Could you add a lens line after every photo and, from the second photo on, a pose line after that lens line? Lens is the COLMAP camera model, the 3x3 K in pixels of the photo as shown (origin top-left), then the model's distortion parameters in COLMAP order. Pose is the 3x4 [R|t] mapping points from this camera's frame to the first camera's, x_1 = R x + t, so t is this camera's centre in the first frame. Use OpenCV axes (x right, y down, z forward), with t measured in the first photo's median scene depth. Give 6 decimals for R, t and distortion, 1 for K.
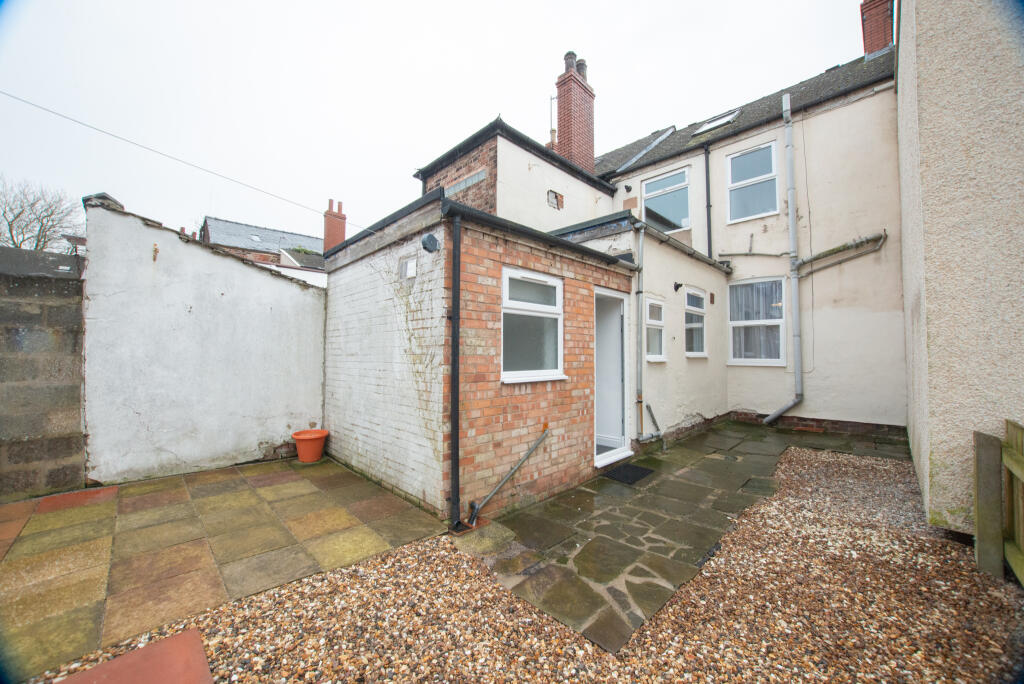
lens RADIAL K [[386.8, 0, 512.0], [0, 386.8, 342.0], [0, 0, 1]] dist [-0.001278, 0.000181]
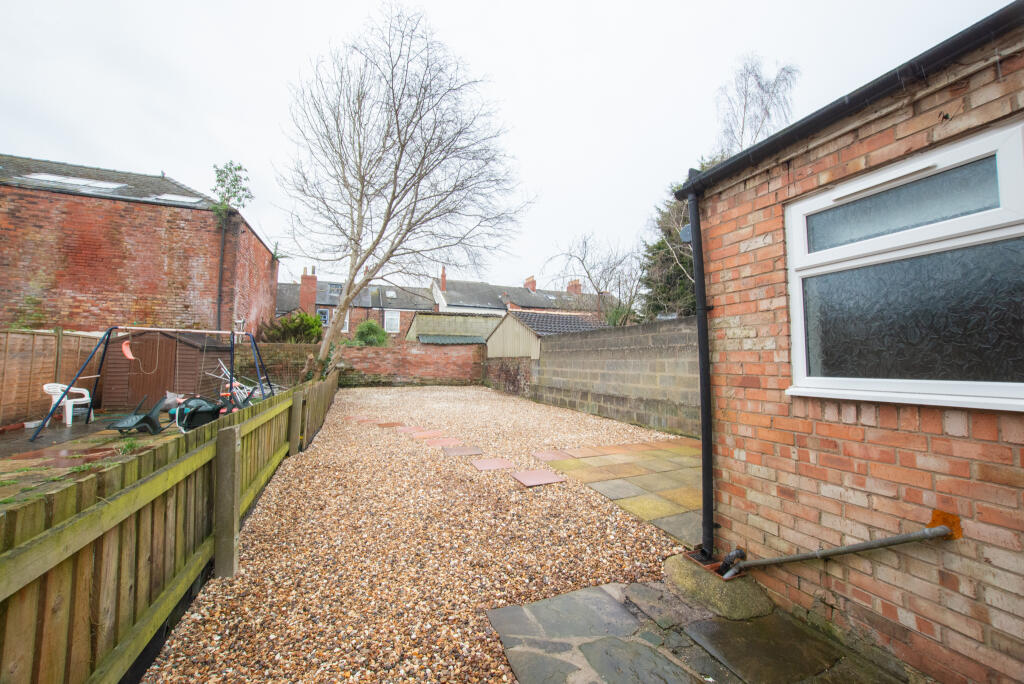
lens RADIAL K [[386.8, 0, 512.0], [0, 386.8, 342.0], [0, 0, 1]] dist [-0.001278, 0.000181]
pose [[-0.384740, -0.060488, -0.921041, 0.728383], [0.019043, 0.997118, -0.073439, 0.061442], [0.922829, -0.045795, -0.382479, 0.849811]]
